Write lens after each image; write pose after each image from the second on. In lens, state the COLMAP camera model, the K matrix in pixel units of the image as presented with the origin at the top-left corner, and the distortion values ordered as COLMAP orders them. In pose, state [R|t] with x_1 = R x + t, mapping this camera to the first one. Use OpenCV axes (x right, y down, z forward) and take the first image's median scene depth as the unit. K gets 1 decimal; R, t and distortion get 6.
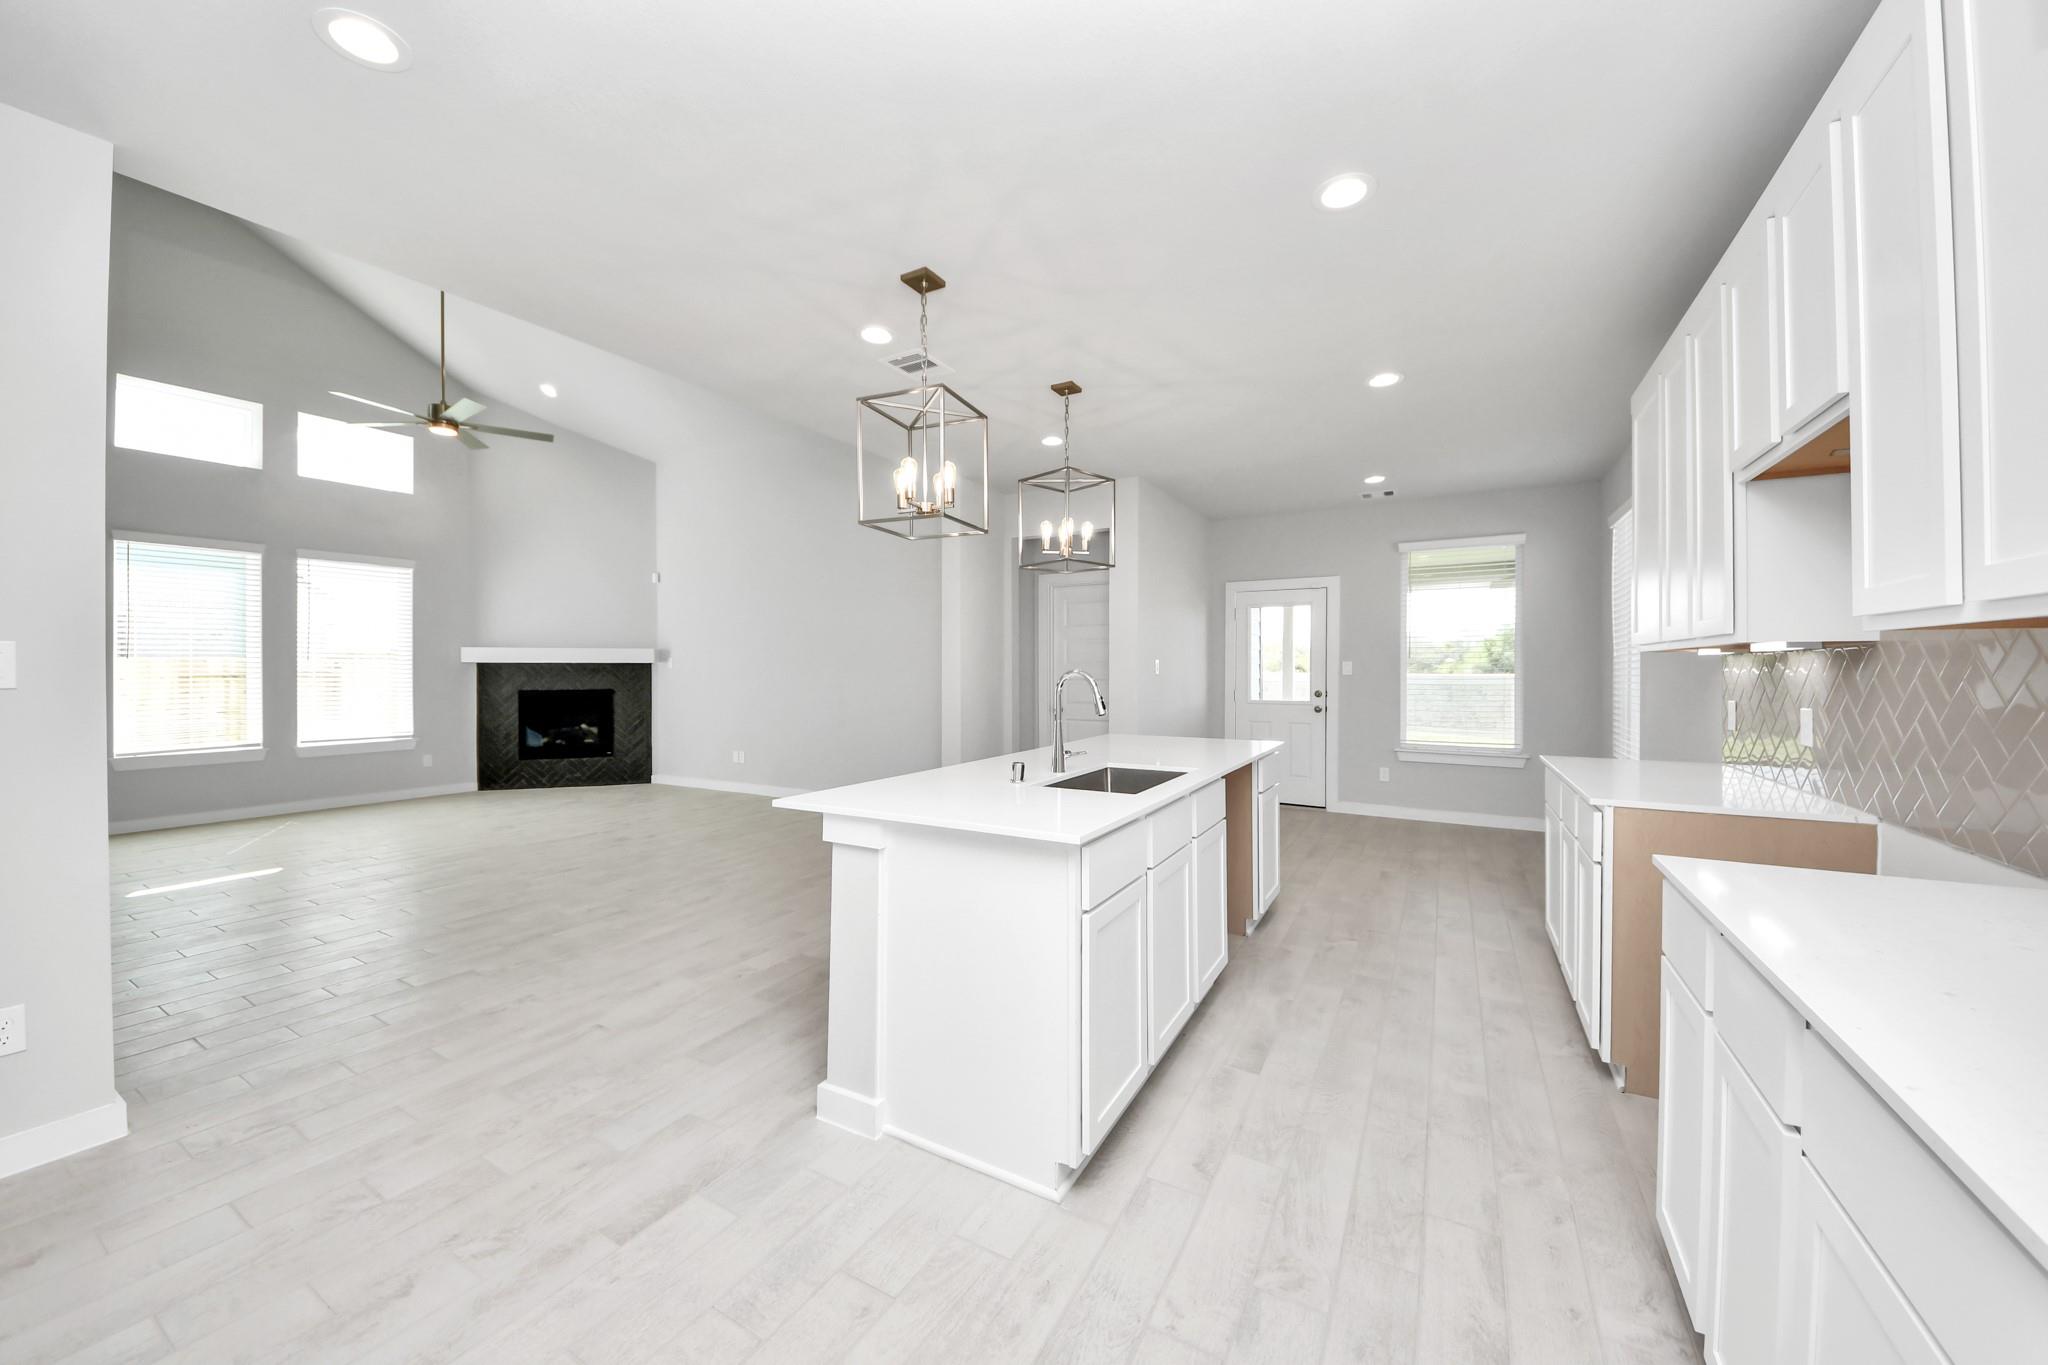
lens RADIAL K [[741.0, 0, 1007.1], [0, 741.0, 669.8], [0, 0, 1]] dist [0.006588, -0.002777]
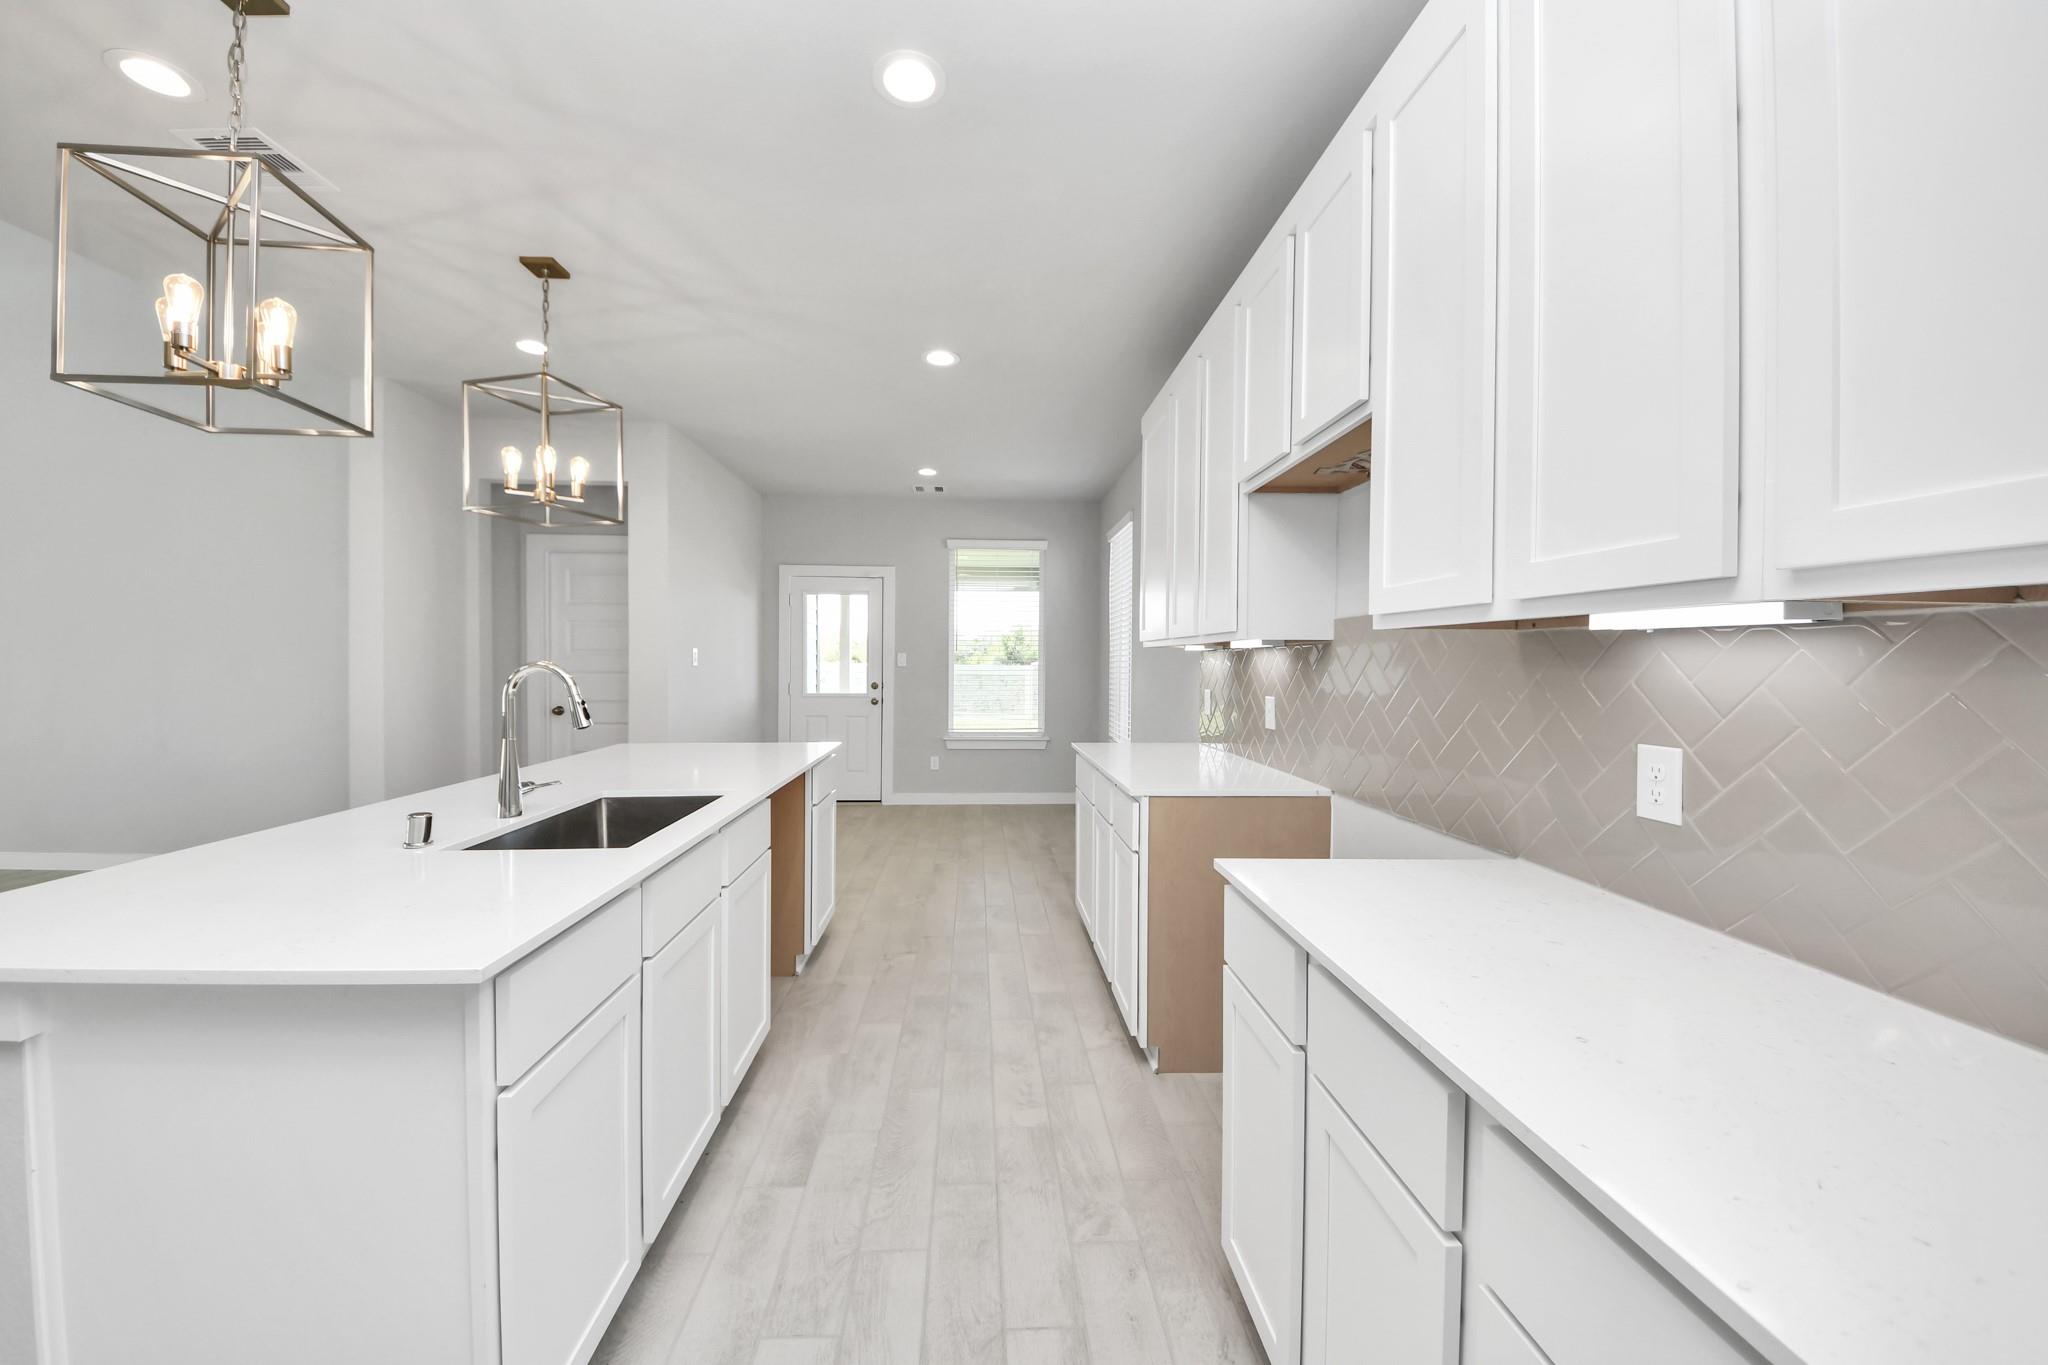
lens RADIAL K [[741.0, 0, 1035.8], [0, 741.0, 665.4], [0, 0, 1]] dist [0.006588, -0.002777]
pose [[0.816771, 0.000966, 0.576961, 0.069022], [-0.004760, 0.999976, 0.005063, -0.001244], [-0.576942, -0.006882, 0.816756, 0.184451]]
